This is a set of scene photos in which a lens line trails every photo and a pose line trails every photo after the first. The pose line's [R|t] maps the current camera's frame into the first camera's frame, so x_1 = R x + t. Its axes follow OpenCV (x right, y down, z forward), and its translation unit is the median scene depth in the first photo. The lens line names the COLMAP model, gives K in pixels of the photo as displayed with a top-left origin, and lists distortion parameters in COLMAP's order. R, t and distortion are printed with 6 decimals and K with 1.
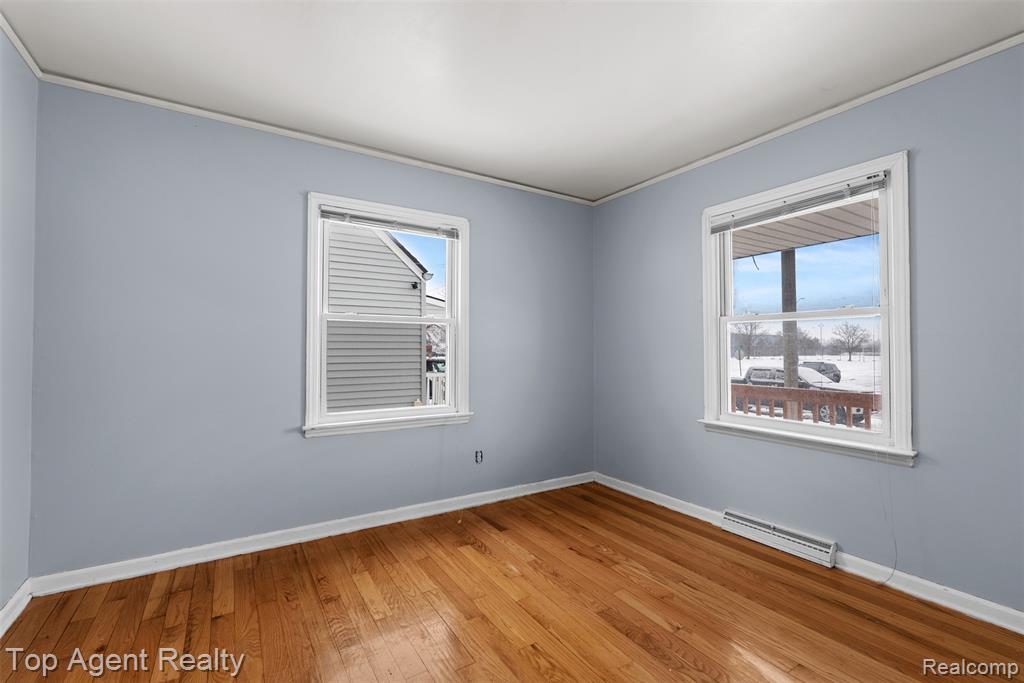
lens RADIAL K [[450.4, 0, 510.6], [0, 450.4, 338.6], [0, 0, 1]] dist [-0.012430, 0.000000]
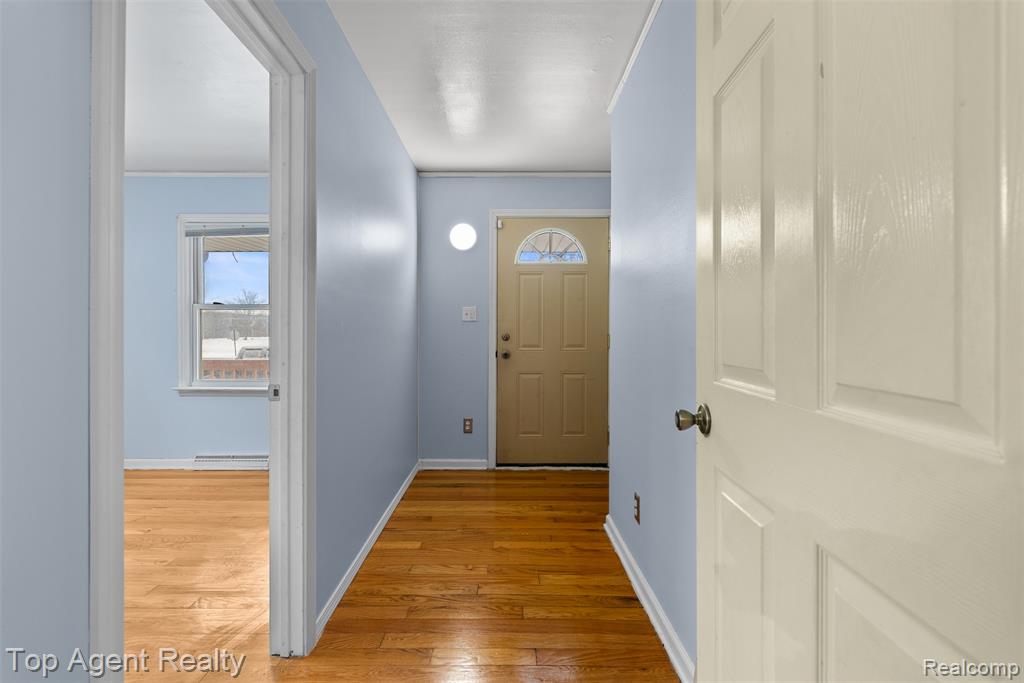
lens RADIAL K [[450.4, 0, 511.0], [0, 450.4, 333.7], [0, 0, 1]] dist [-0.012430, 0.000000]
pose [[0.523796, -0.003008, 0.851838, -0.135167], [-0.024460, 0.999528, 0.018570, -0.010052], [-0.851493, -0.030563, 0.523475, -0.419037]]
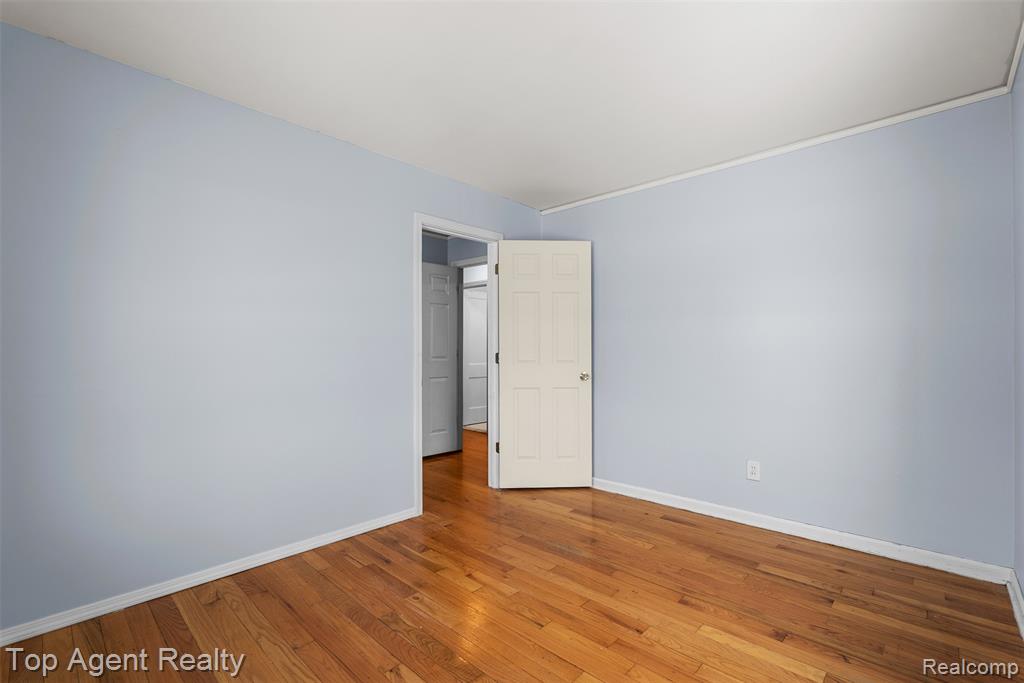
lens RADIAL K [[450.4, 0, 514.1], [0, 450.4, 344.3], [0, 0, 1]] dist [-0.012430, 0.000000]
pose [[-0.967642, -0.005084, -0.252278, 0.232968], [0.003632, 0.999413, -0.034071, 0.026128], [0.252303, -0.033885, -0.967055, 1.224275]]
